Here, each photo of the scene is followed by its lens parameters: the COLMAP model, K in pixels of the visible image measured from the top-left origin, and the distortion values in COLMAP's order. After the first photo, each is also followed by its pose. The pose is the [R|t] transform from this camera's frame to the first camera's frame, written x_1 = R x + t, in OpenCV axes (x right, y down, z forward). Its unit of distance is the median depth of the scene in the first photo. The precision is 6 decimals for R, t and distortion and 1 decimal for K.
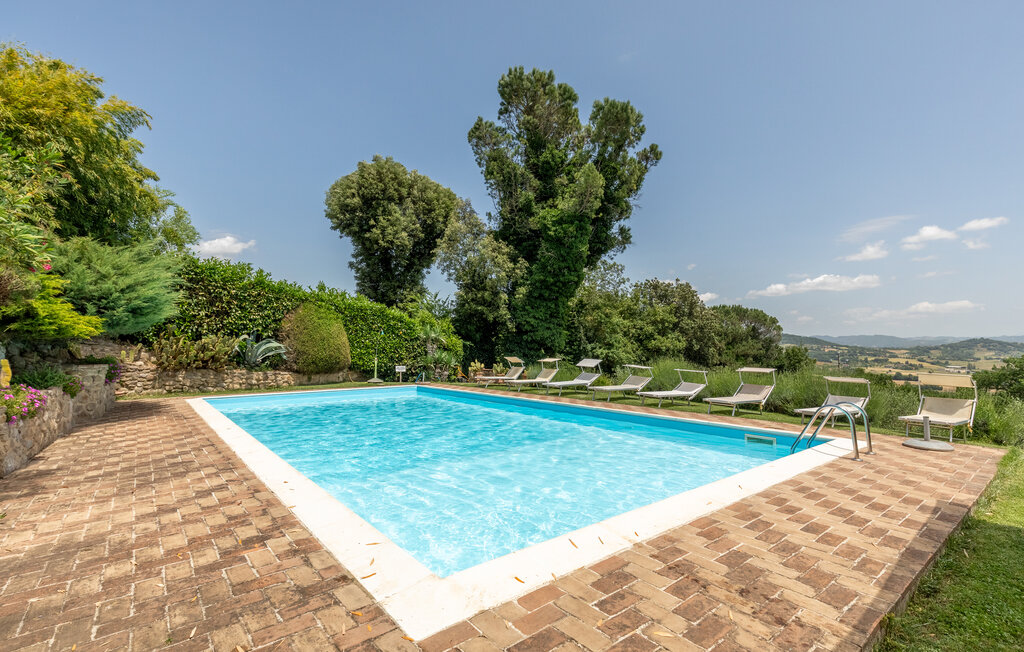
lens RADIAL K [[471.7, 0, 508.1], [0, 471.7, 347.9], [0, 0, 1]] dist [0.000577, -0.000300]
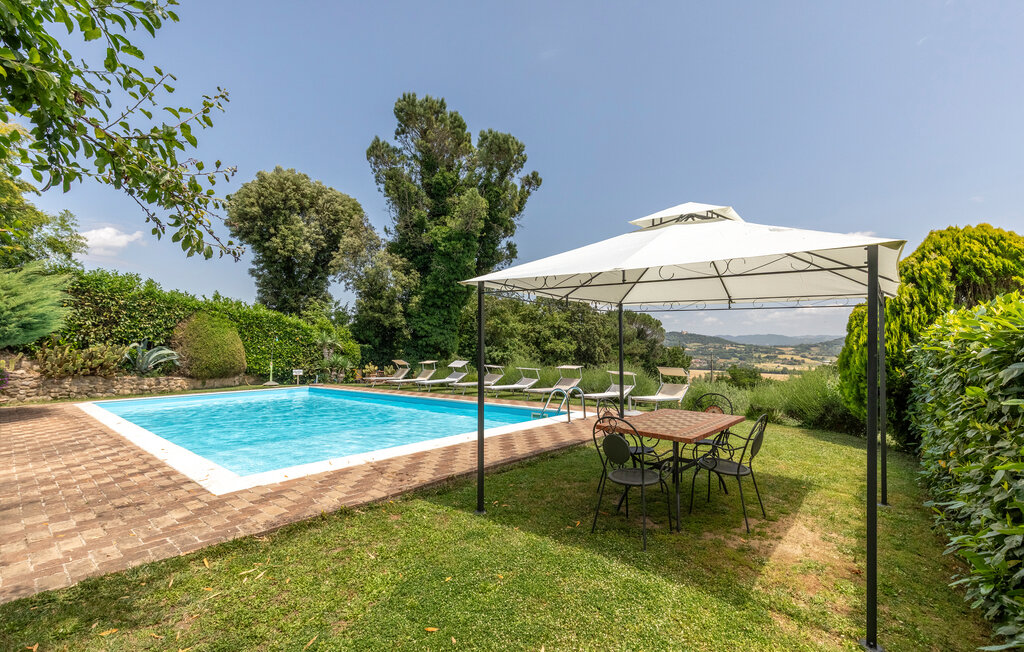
lens RADIAL K [[462.2, 0, 511.0], [0, 462.2, 354.1], [0, 0, 1]] dist [-0.000082, 0.000229]
pose [[0.985628, -0.013569, 0.168384, 0.073172], [0.011909, 0.999870, 0.010862, -0.002959], [-0.168510, -0.008701, 0.985662, -0.122210]]
